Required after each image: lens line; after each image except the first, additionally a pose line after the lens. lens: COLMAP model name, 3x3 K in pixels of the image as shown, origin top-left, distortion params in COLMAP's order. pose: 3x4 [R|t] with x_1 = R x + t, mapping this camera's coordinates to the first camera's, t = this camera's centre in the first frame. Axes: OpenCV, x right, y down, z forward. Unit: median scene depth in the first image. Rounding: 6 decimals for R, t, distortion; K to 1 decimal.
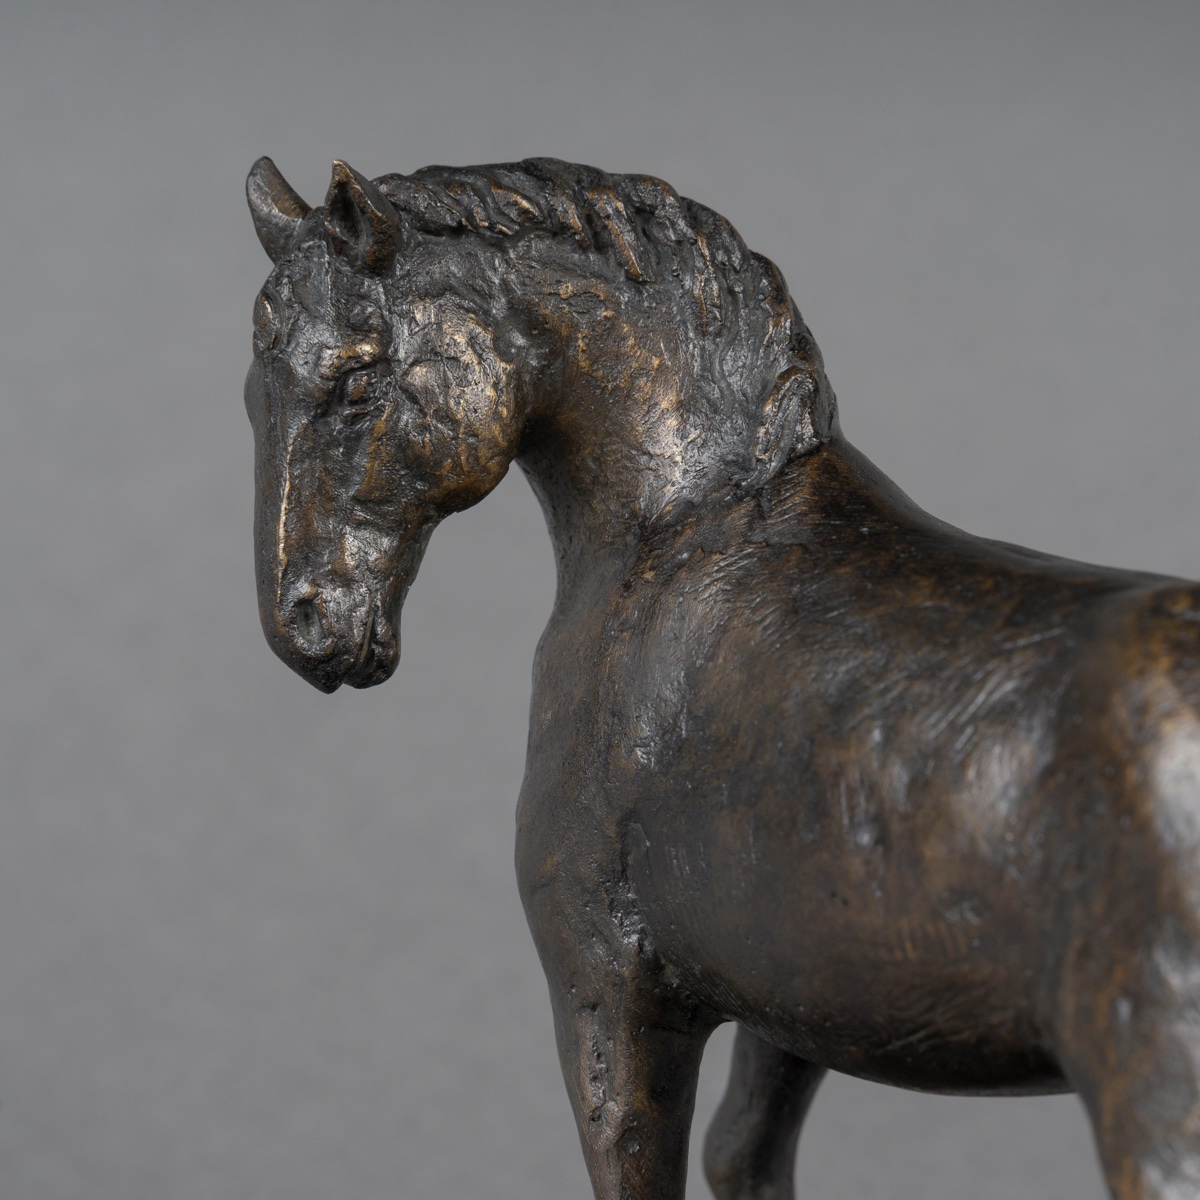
lens RADIAL K [[4252.4, 0, 600.0], [0, 4252.4, 600.0], [0, 0, 1]] dist [-0.019409, -0.055919]
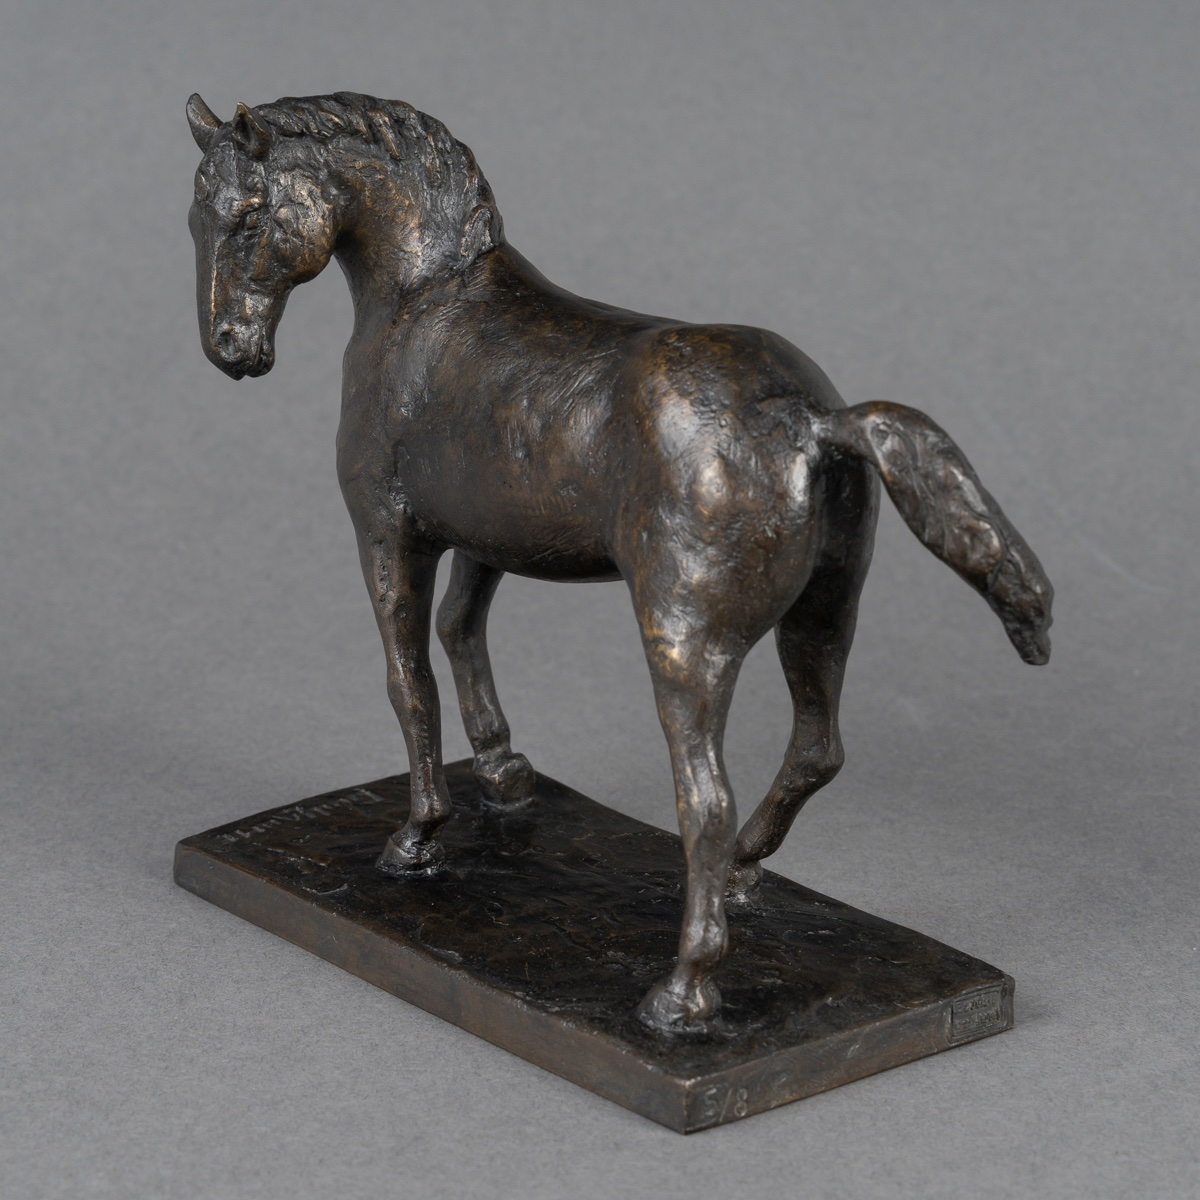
lens RADIAL K [[4170.1, 0, 600.0], [0, 4170.1, 600.0], [0, 0, 1]] dist [0.018958, -0.246431]
pose [[0.996905, -0.020075, 0.076008, -0.046609], [0.012112, 0.994522, 0.103820, -0.072793], [-0.077675, -0.102578, 0.991688, -0.879916]]
